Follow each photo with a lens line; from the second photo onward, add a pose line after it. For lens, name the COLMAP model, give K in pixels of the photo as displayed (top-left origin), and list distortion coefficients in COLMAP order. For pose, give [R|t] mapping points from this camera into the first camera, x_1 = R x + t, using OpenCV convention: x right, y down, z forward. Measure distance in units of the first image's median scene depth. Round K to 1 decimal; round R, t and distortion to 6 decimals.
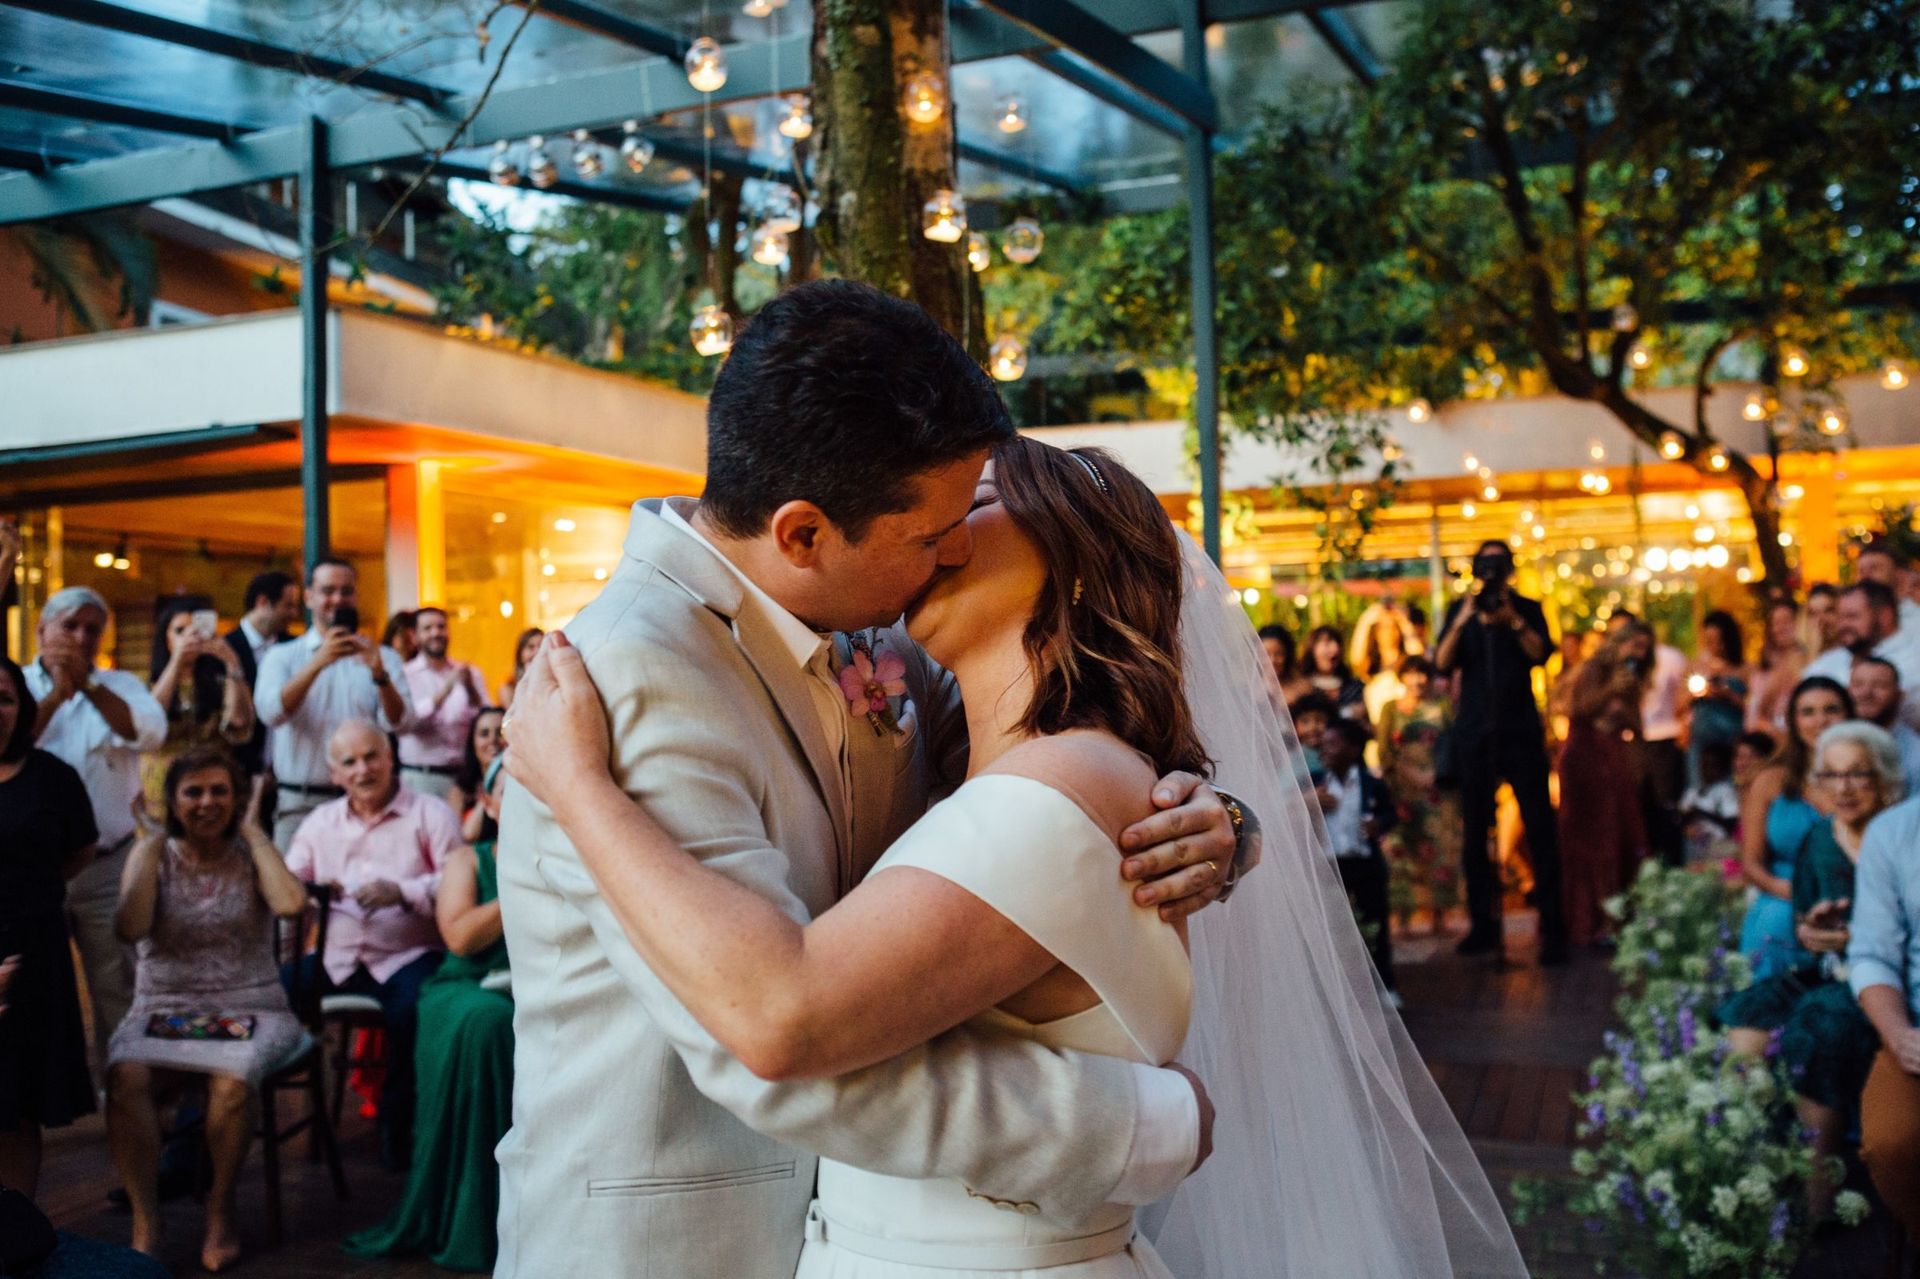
lens RADIAL K [[1804.3, 0, 960.0], [0, 1804.3, 639.5], [0, 0, 1]] dist [-0.075373, 0.112905]
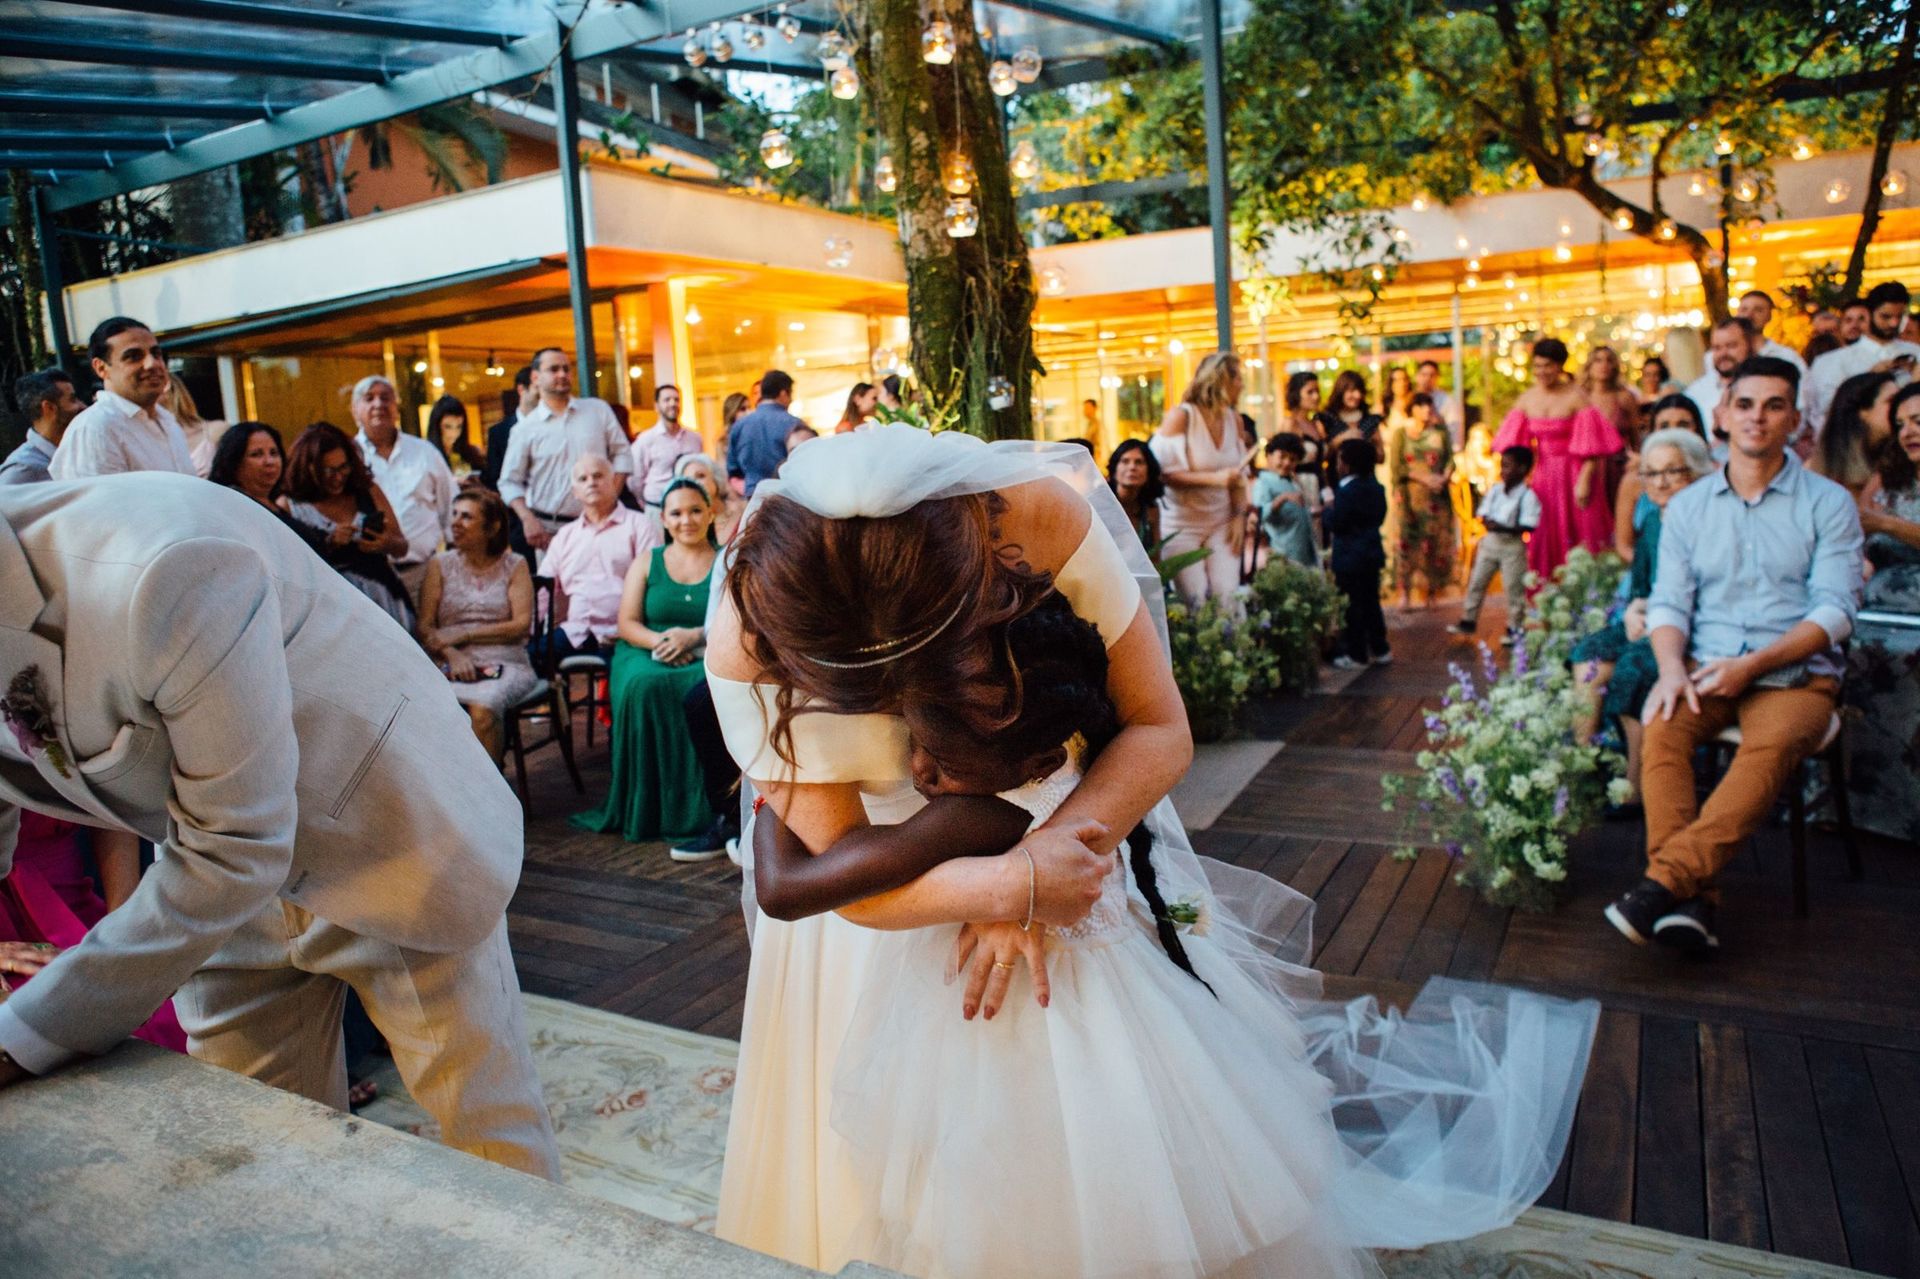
lens RADIAL K [[1319.7, 0, 960.0], [0, 1319.7, 639.5], [0, 0, 1]] dist [-0.102346, 0.066897]
pose [[0.990086, -0.012826, -0.139873, 0.063608], [0.036314, 0.985340, 0.166695, 0.014581], [0.135685, -0.170121, 0.976037, 0.014688]]
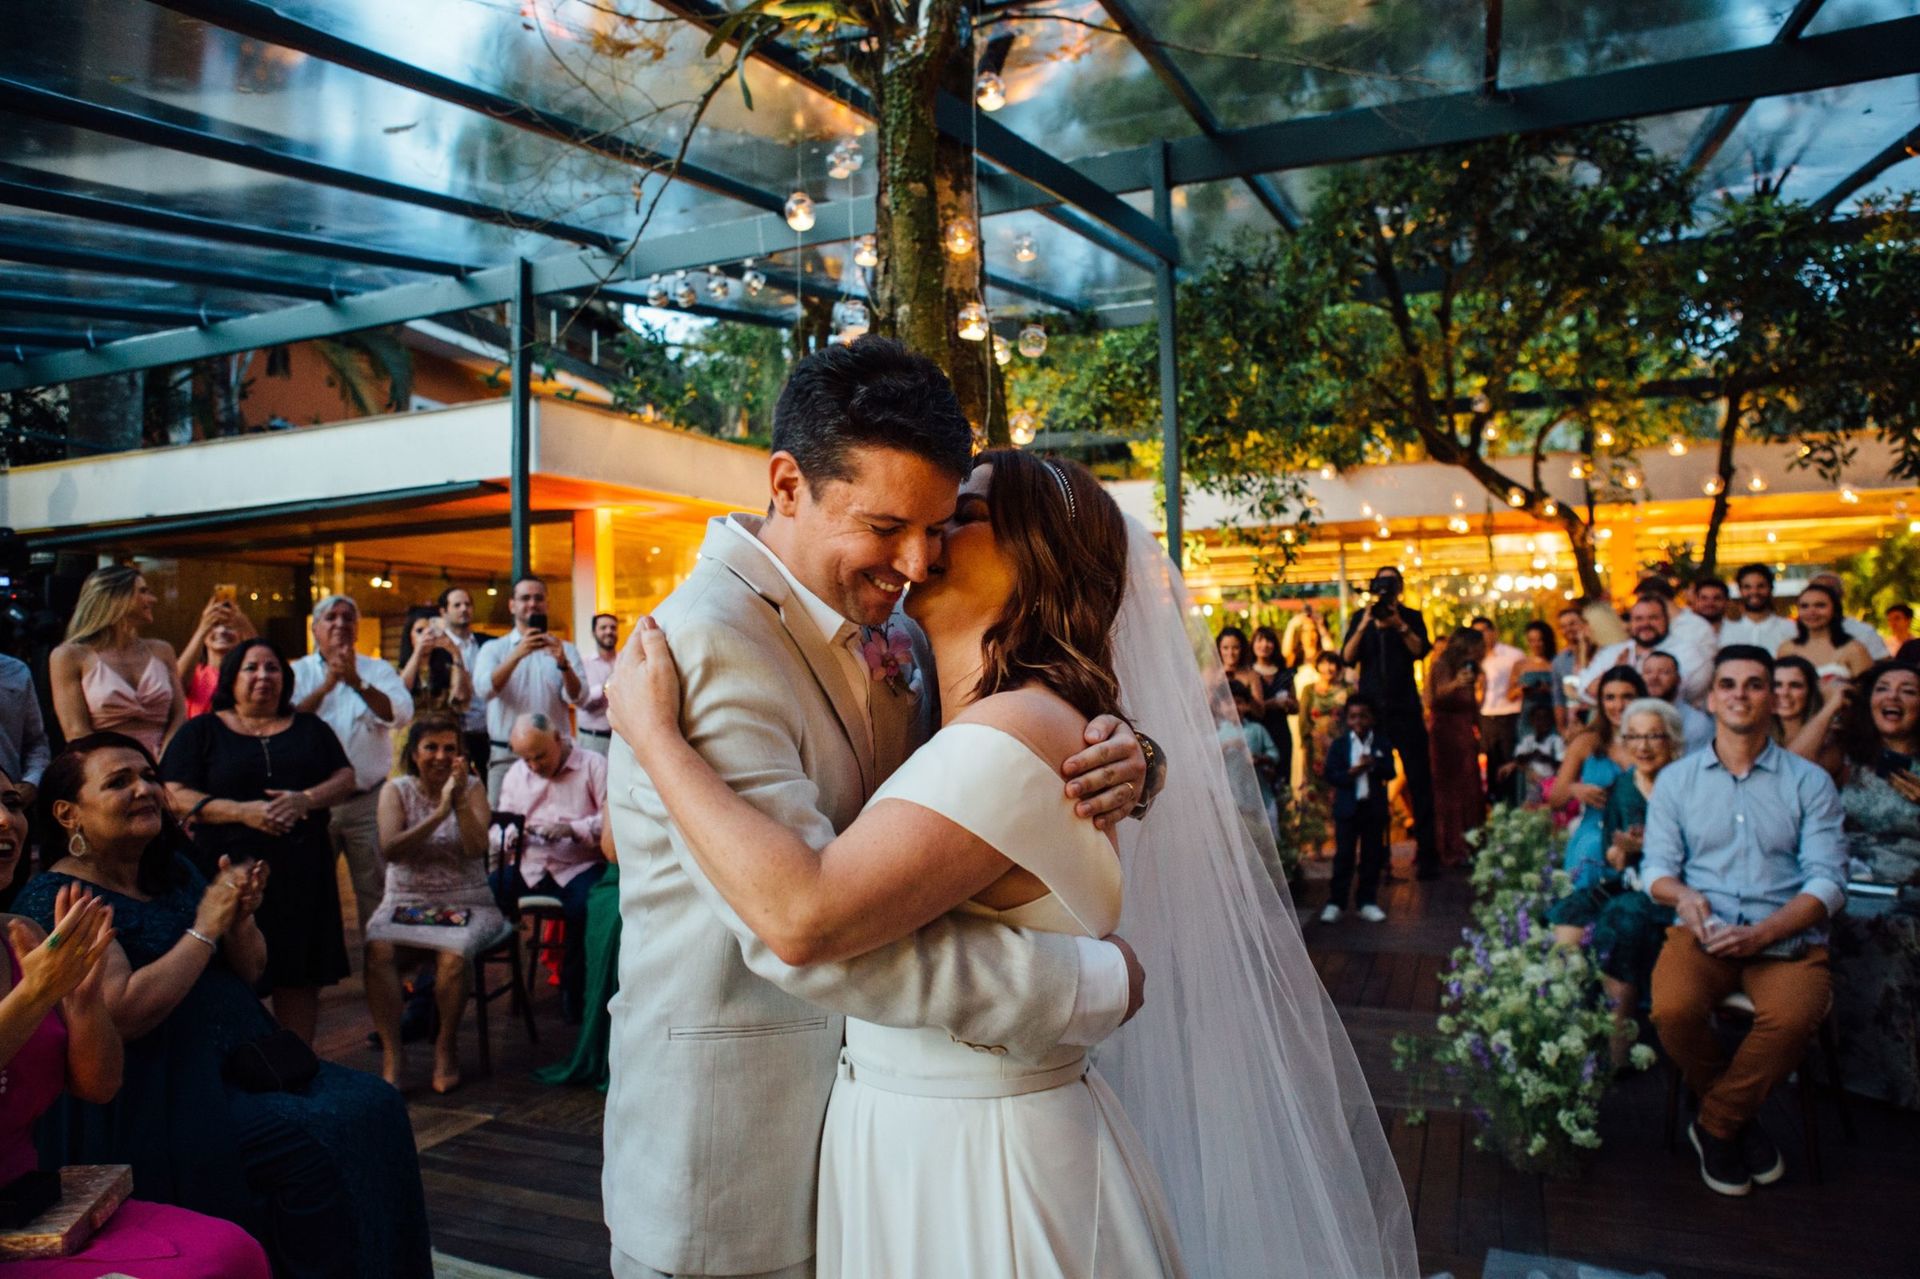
lens RADIAL K [[1319.7, 0, 960.0], [0, 1319.7, 639.5], [0, 0, 1]] dist [-0.102346, 0.066897]
pose [[0.999649, 0.002671, -0.026375, 0.003802], [-0.002732, 0.999994, -0.002278, 0.002799], [0.026369, 0.002350, 0.999650, 0.007217]]
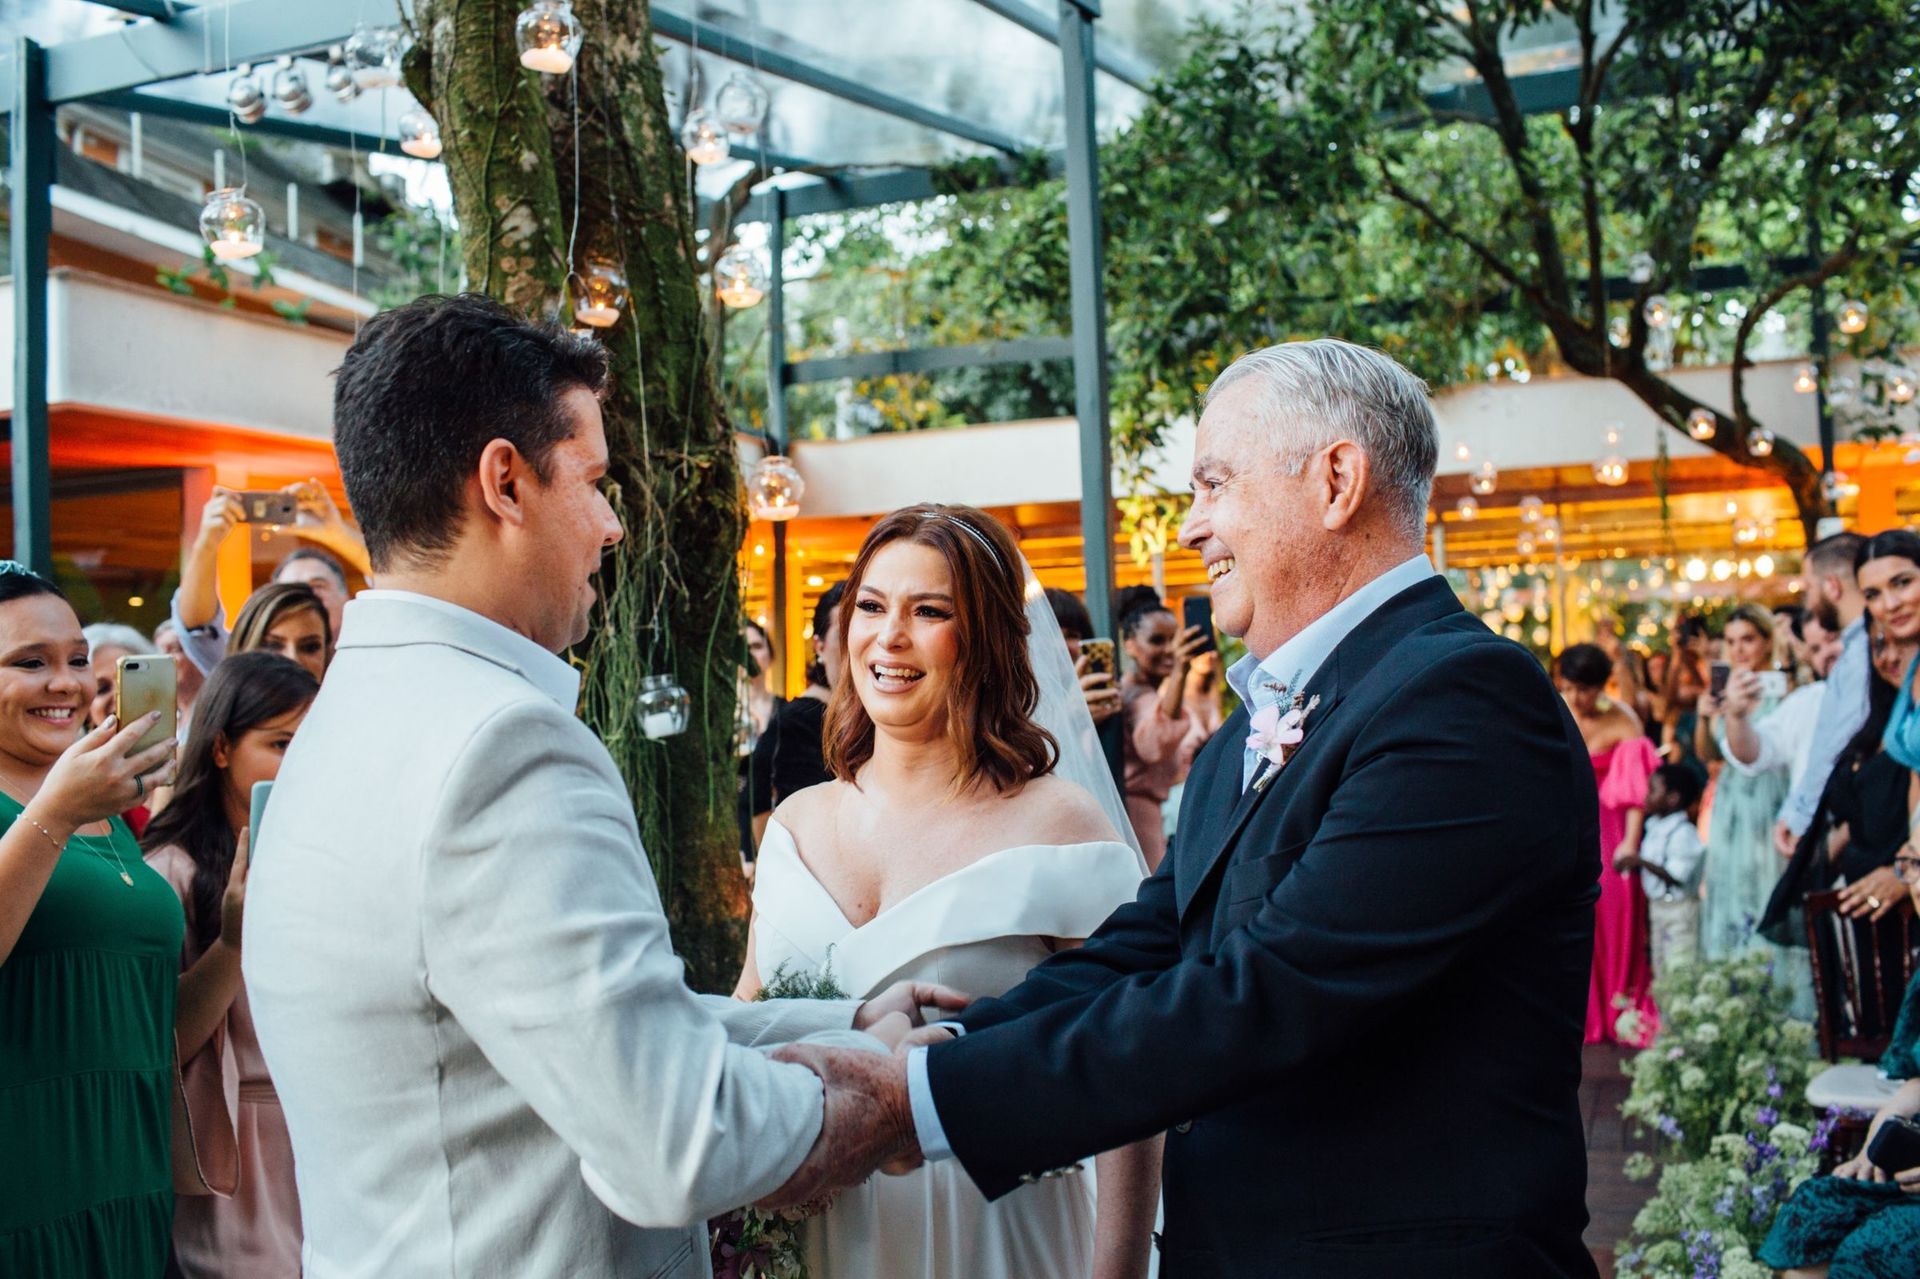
lens RADIAL K [[1852.1, 0, 959.4], [0, 1852.1, 618.5], [0, 0, 1]] dist [-0.082738, 0.083689]
pose [[0.999844, -0.008826, -0.015310, 0.073843], [0.008450, 0.999664, -0.024486, -0.002475], [0.015521, 0.024353, 0.999583, 0.167838]]
